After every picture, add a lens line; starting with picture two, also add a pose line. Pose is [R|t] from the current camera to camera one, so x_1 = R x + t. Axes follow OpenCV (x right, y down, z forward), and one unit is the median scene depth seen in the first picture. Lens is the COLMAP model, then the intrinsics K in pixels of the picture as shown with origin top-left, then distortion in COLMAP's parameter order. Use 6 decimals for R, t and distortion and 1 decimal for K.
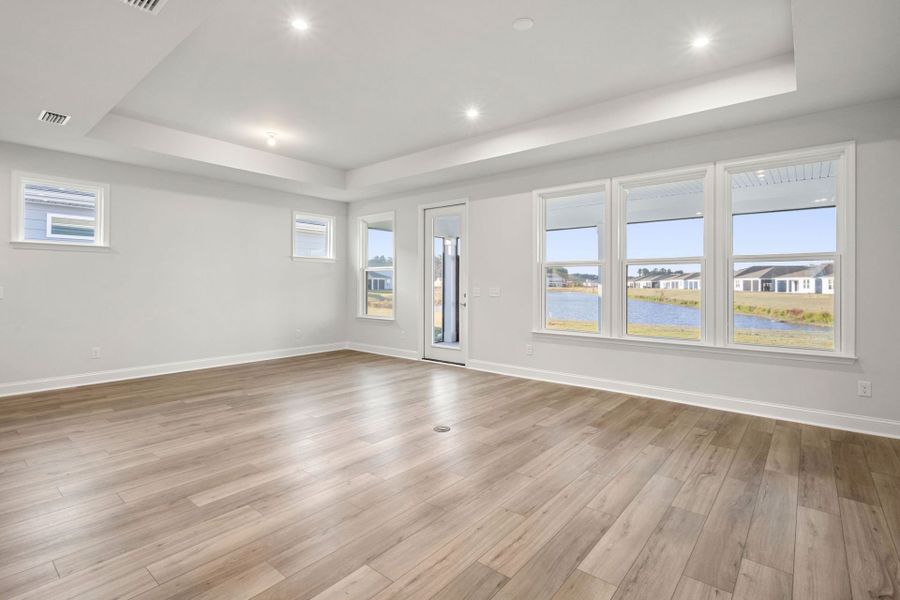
lens RADIAL K [[425.6, 0, 452.1], [0, 425.6, 286.5], [0, 0, 1]] dist [-0.001469, 0.000099]
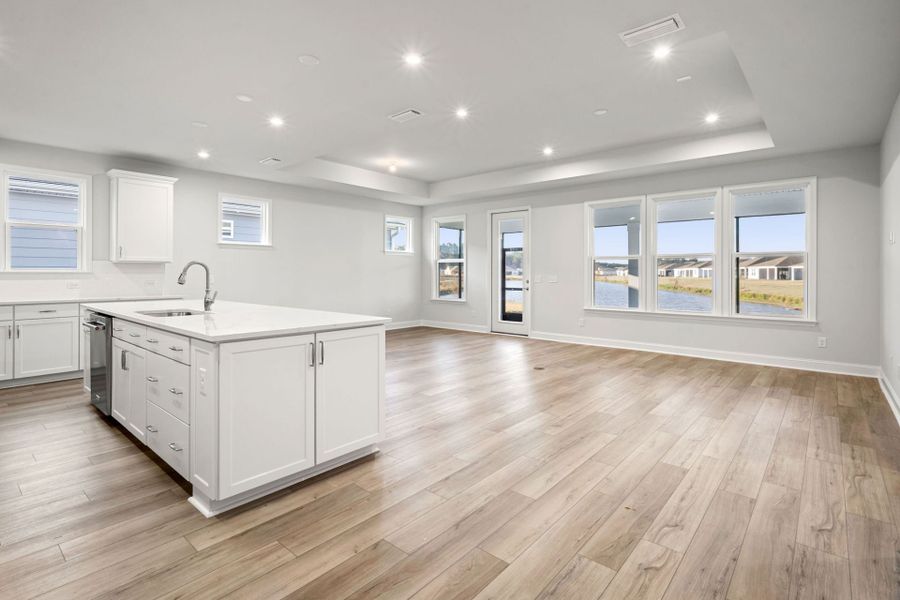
lens RADIAL K [[429.5, 0, 455.4], [0, 429.5, 275.7], [0, 0, 1]] dist [0.003781, 0.000817]
pose [[0.999883, -0.000937, -0.015247, -0.177345], [0.000958, 0.999999, 0.001404, 0.000884], [0.015245, -0.001419, 0.999883, -0.318285]]
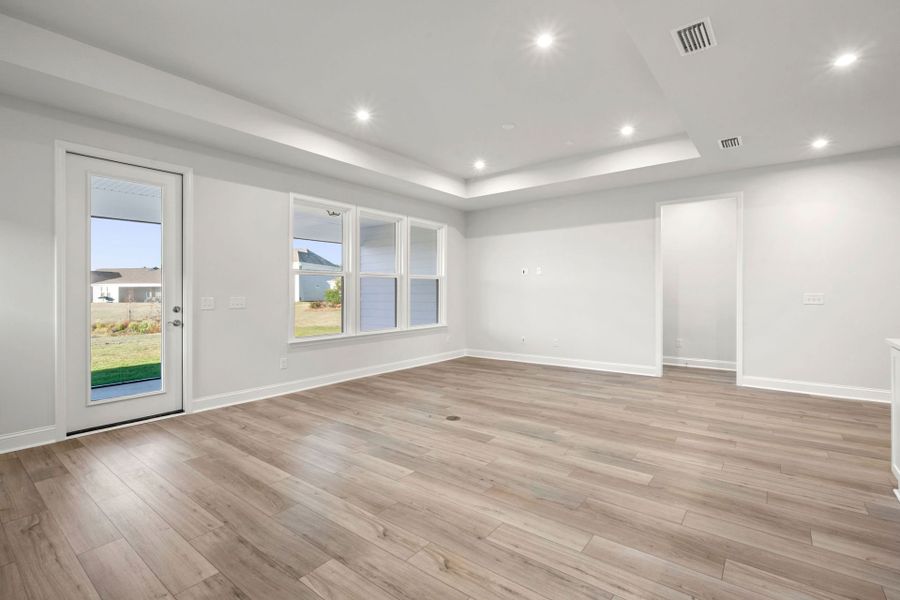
lens RADIAL K [[418.8, 0, 450.7], [0, 418.8, 287.0], [0, 0, 1]] dist [0.036023, 0.000078]
pose [[-0.030034, 0.005502, 0.999534, -0.692479], [0.009818, 0.999938, -0.005209, -0.007488], [-0.999501, 0.009657, -0.030086, 0.621228]]
